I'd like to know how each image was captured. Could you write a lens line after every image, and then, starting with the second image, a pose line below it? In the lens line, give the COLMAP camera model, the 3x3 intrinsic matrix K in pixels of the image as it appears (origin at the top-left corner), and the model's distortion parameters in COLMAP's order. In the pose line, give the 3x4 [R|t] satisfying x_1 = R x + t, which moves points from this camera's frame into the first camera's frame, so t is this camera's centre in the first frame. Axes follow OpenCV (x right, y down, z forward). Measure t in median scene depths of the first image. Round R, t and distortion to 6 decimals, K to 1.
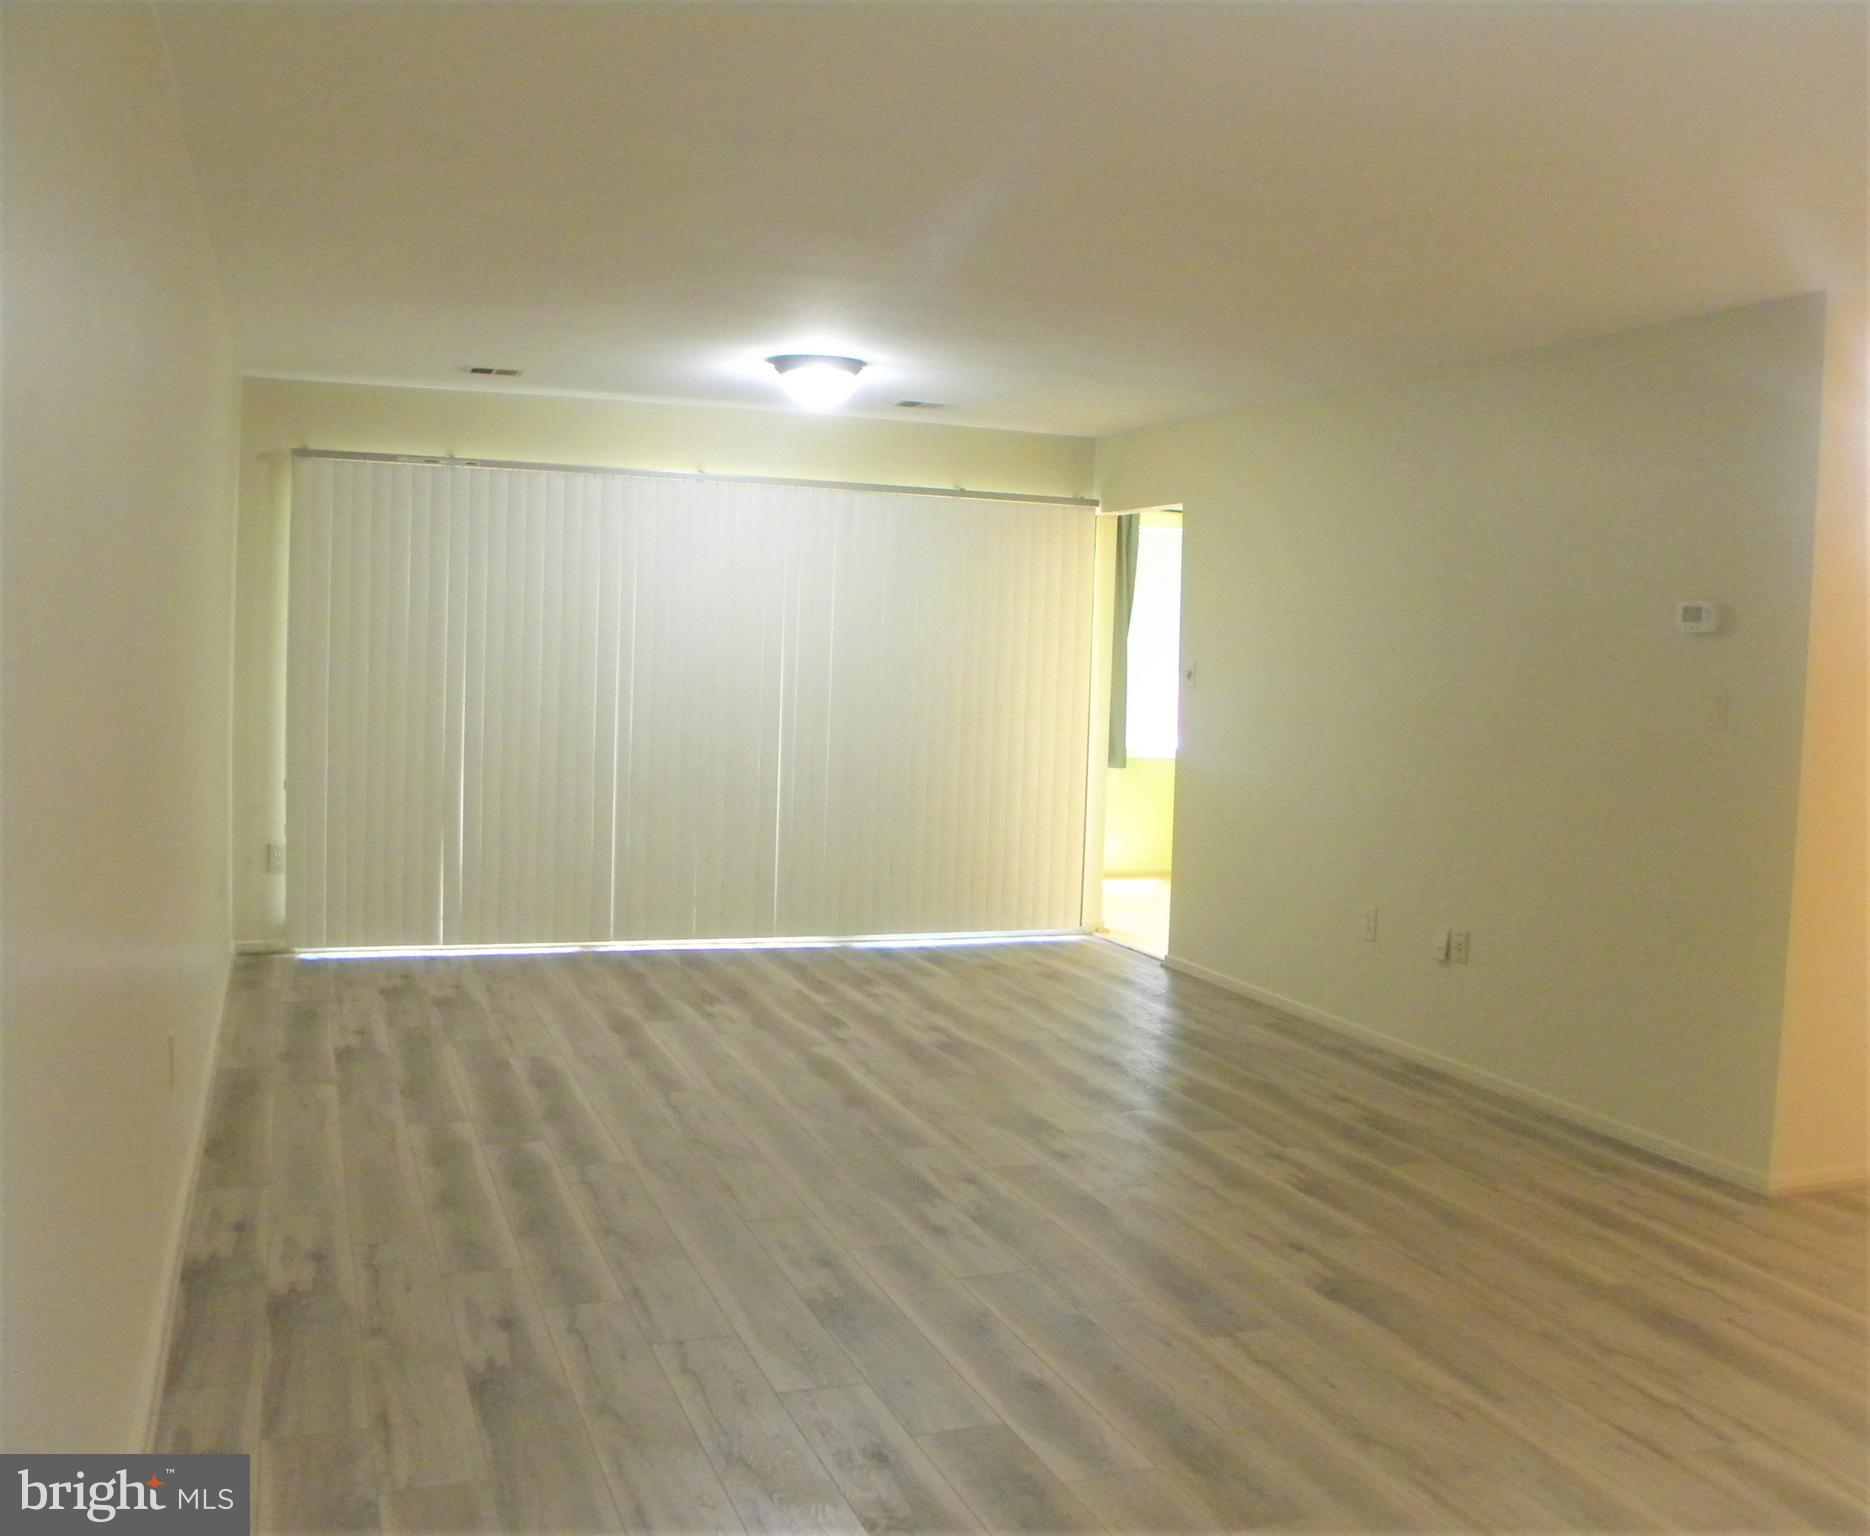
lens RADIAL K [[1769.1, 0, 1023.6], [0, 1769.1, 784.0], [0, 0, 1]] dist [-0.135803, 0.000000]
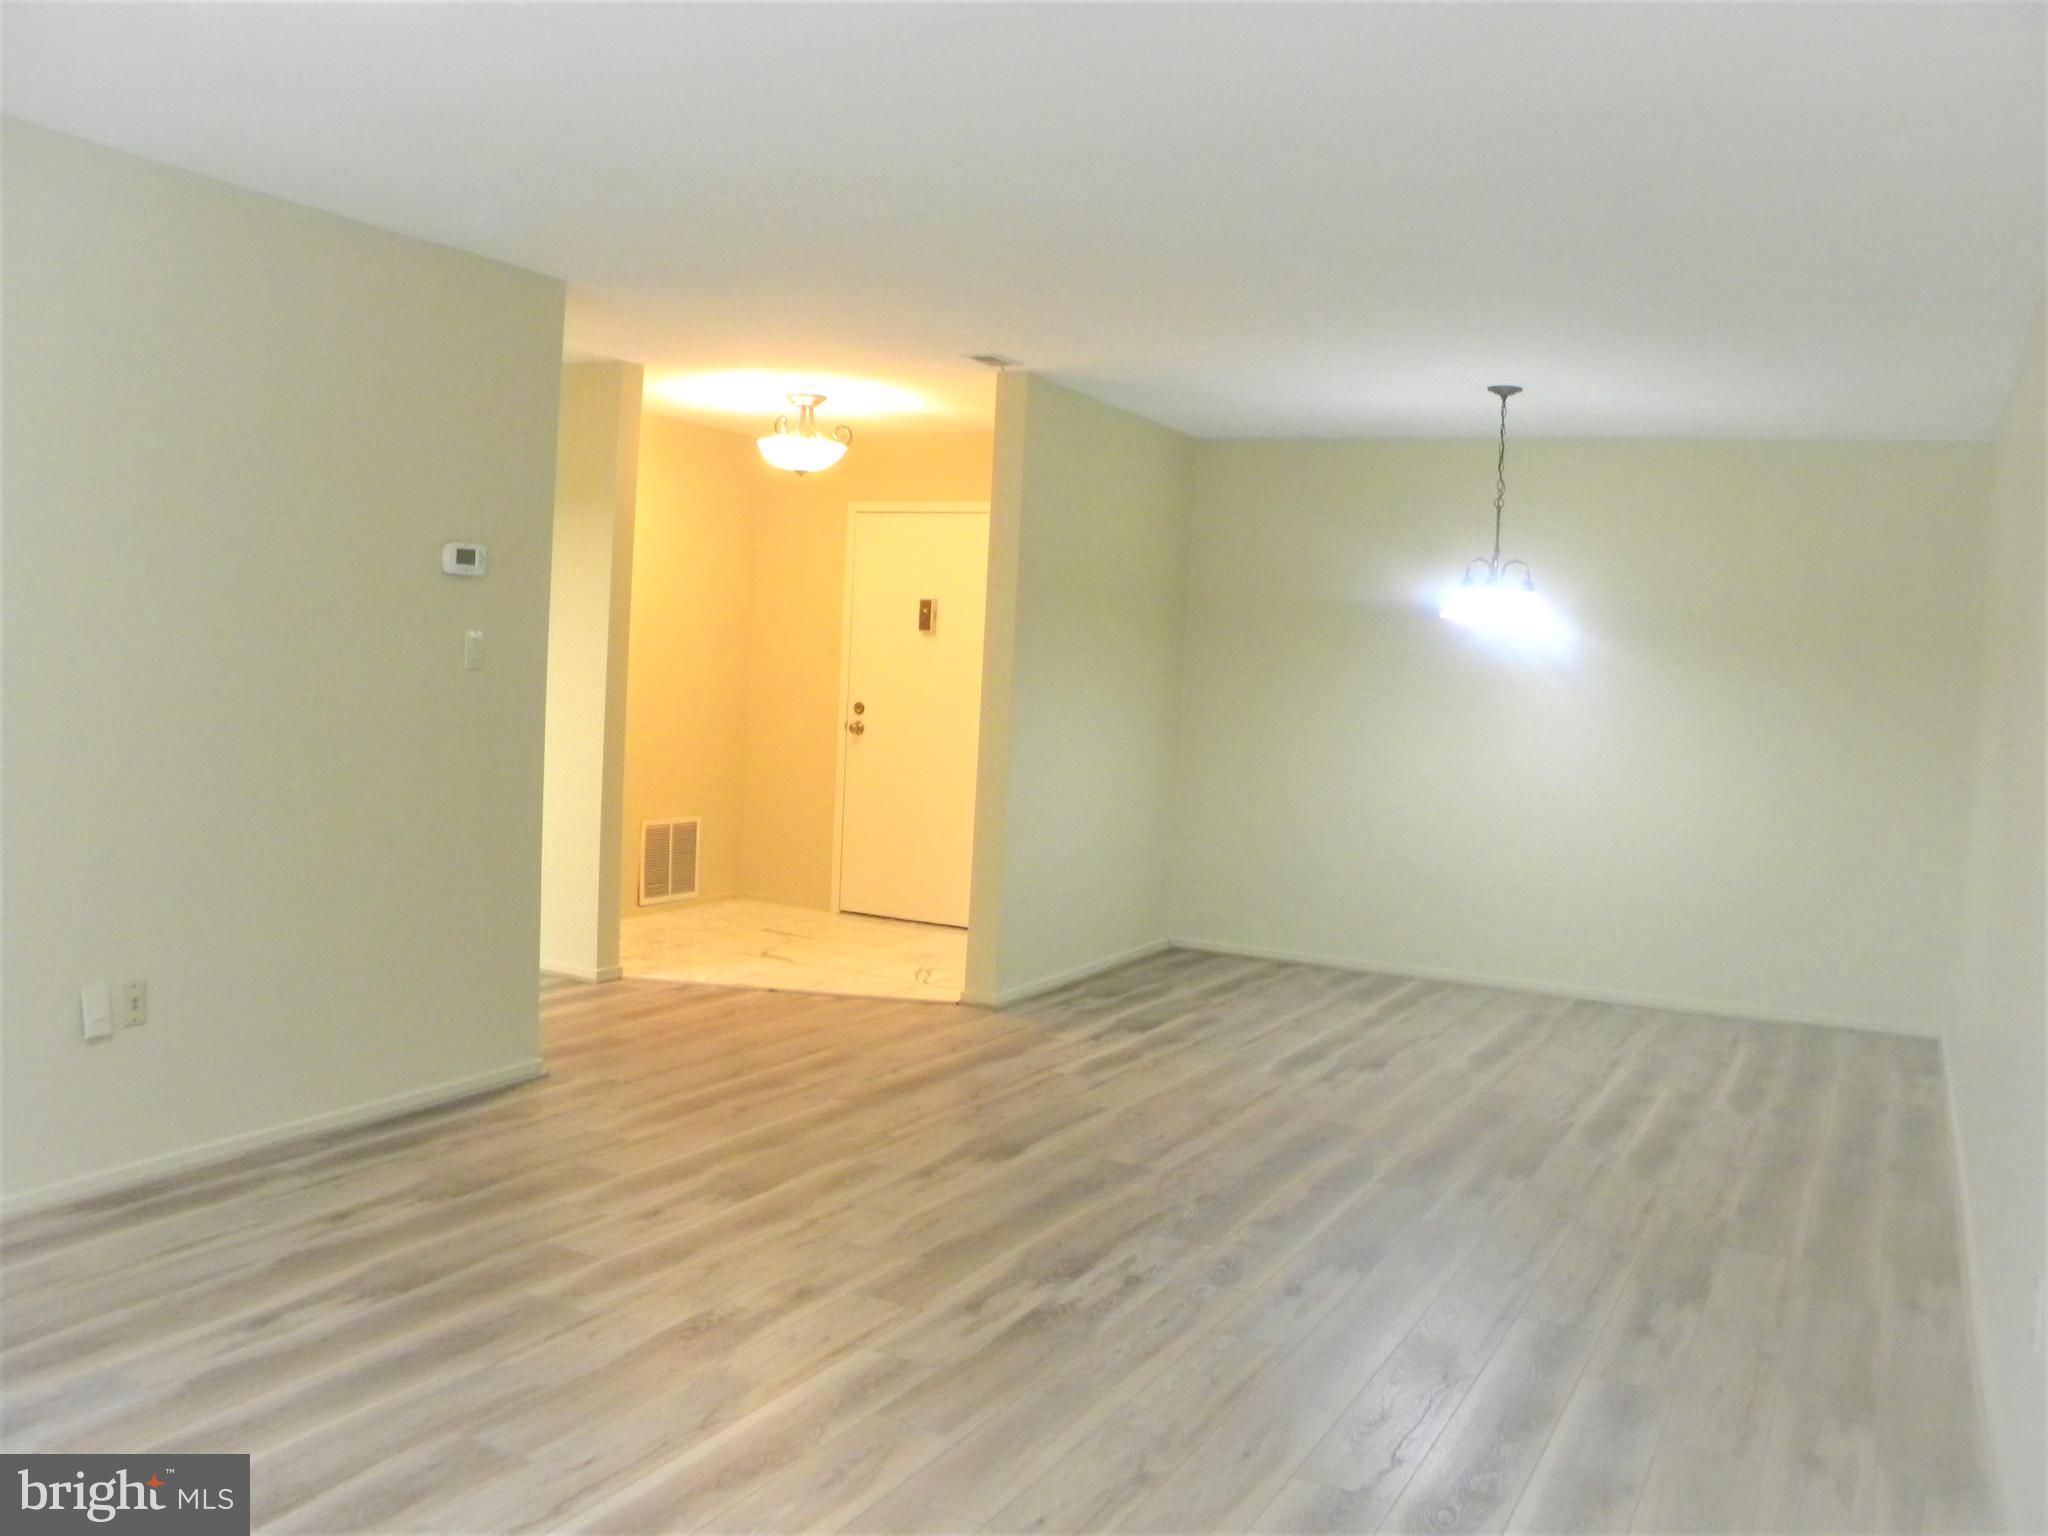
lens RADIAL K [[1740.9, 0, 993.2], [0, 1740.9, 748.1], [0, 0, 1]] dist [-0.175028, 0.134586]
pose [[-0.624627, -0.112557, 0.772769, -0.615631], [-0.011870, 0.990812, 0.134722, -0.133478], [-0.780833, 0.074978, -0.620224, 1.469286]]
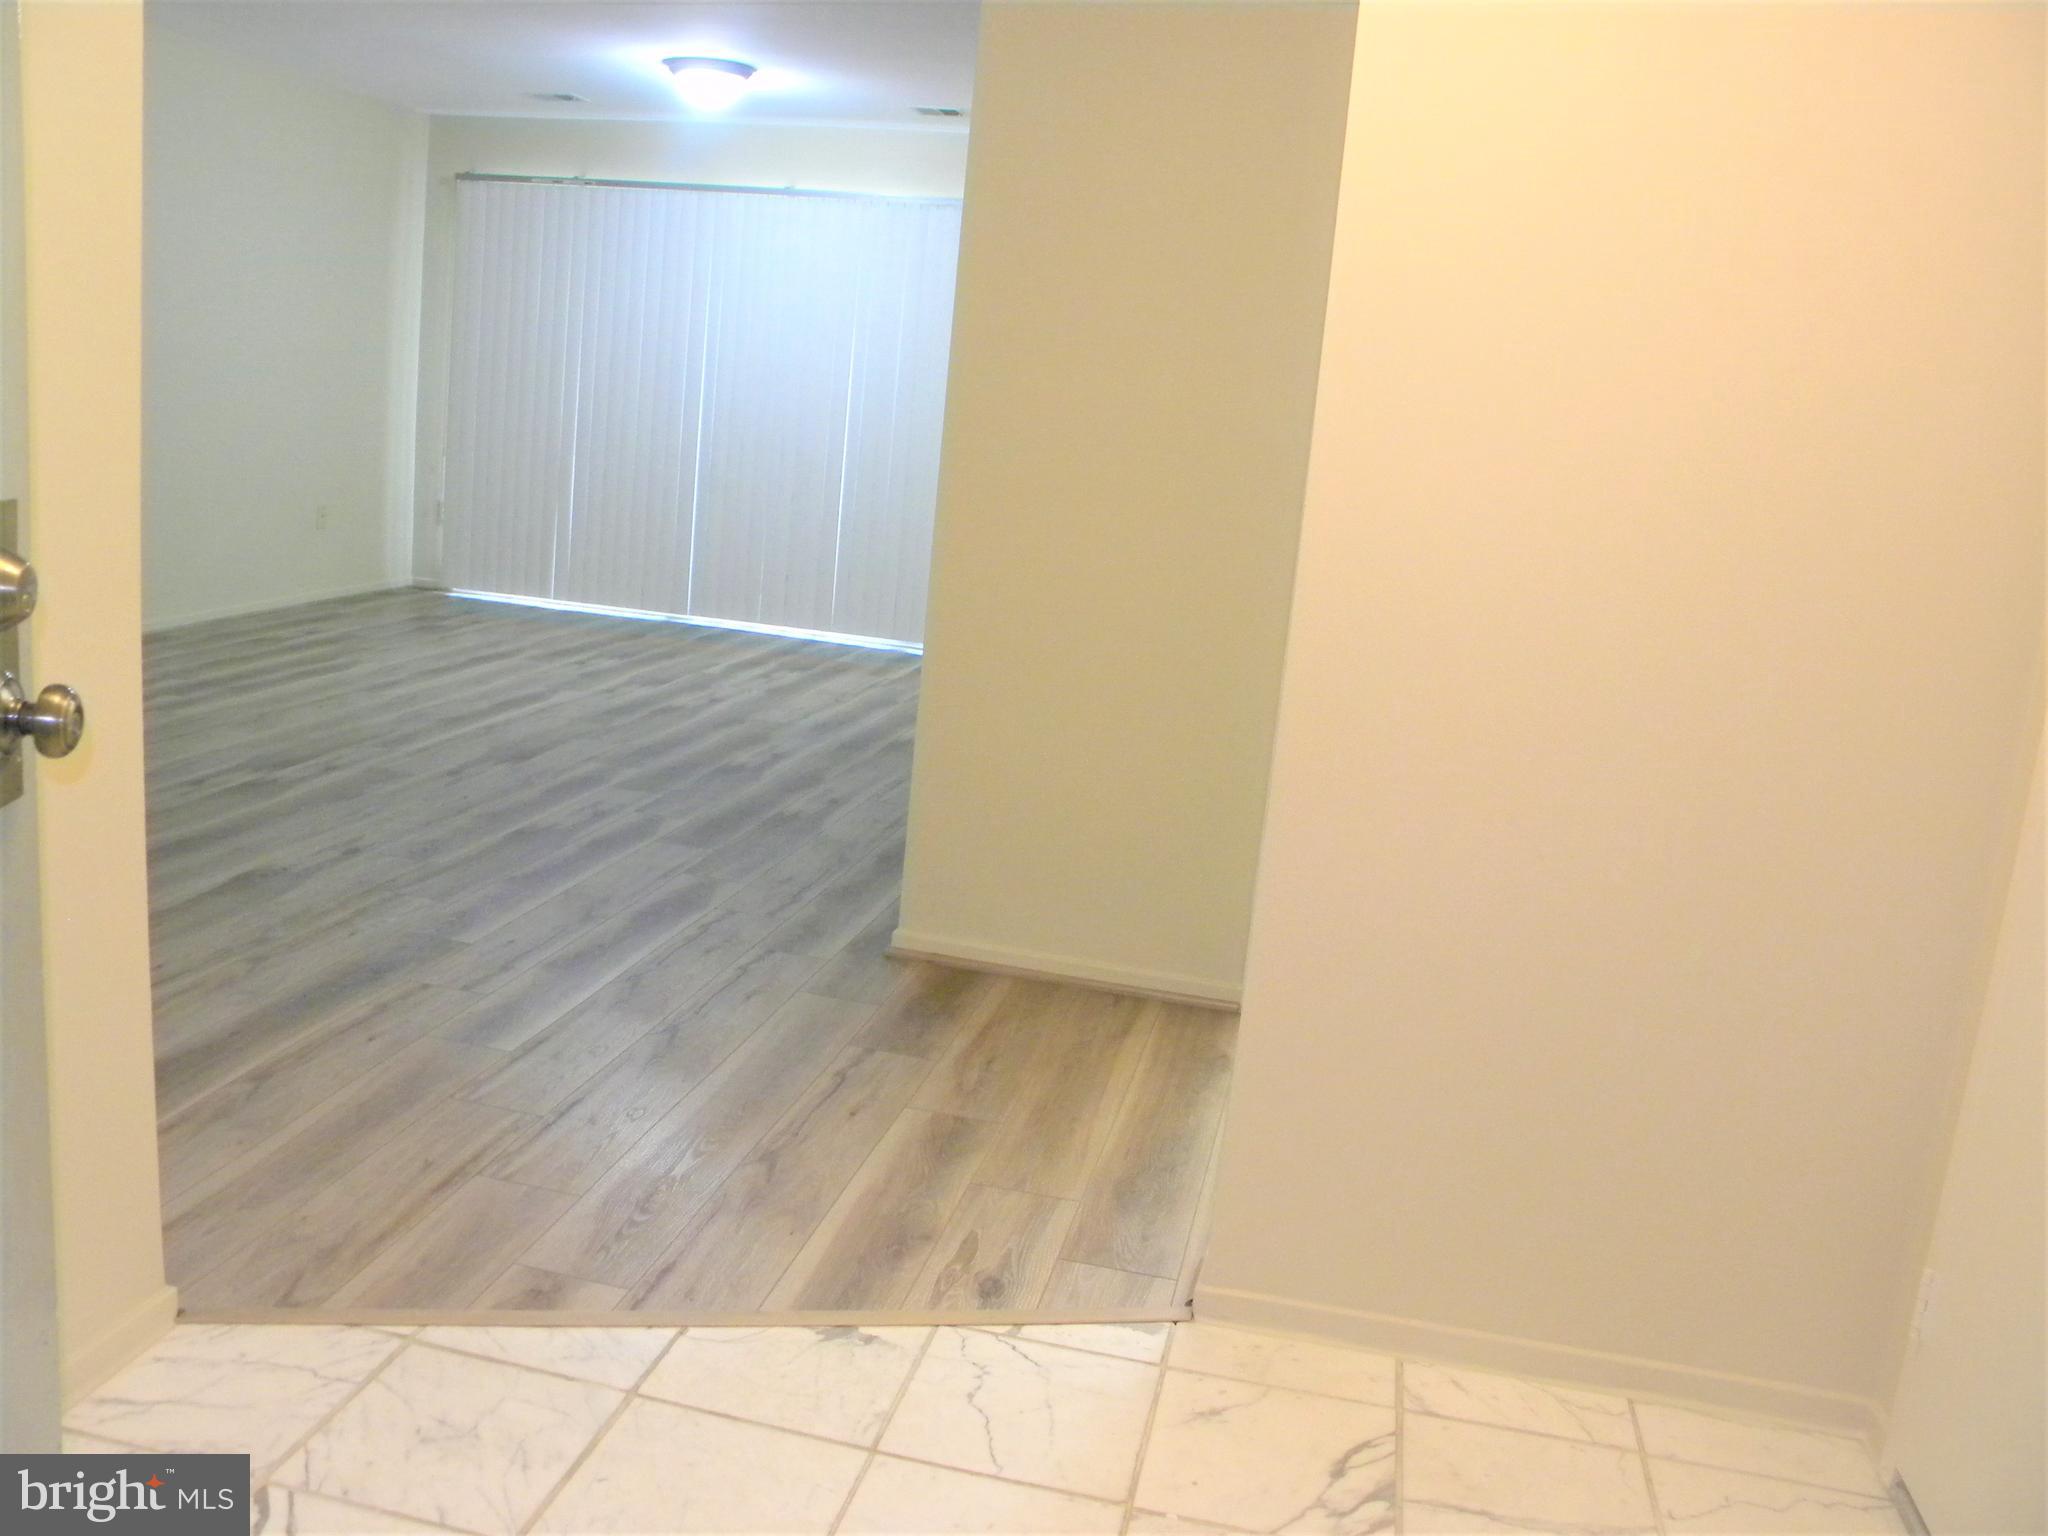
lens RADIAL K [[1740.9, 0, 1019.8], [0, 1740.9, 764.8], [0, 0, 1]] dist [-0.175028, 0.134586]
pose [[0.820998, 0.154287, -0.549688, 0.944888], [-0.100760, 0.986837, 0.126494, 0.039411], [0.561969, -0.048465, 0.825737, 0.347214]]
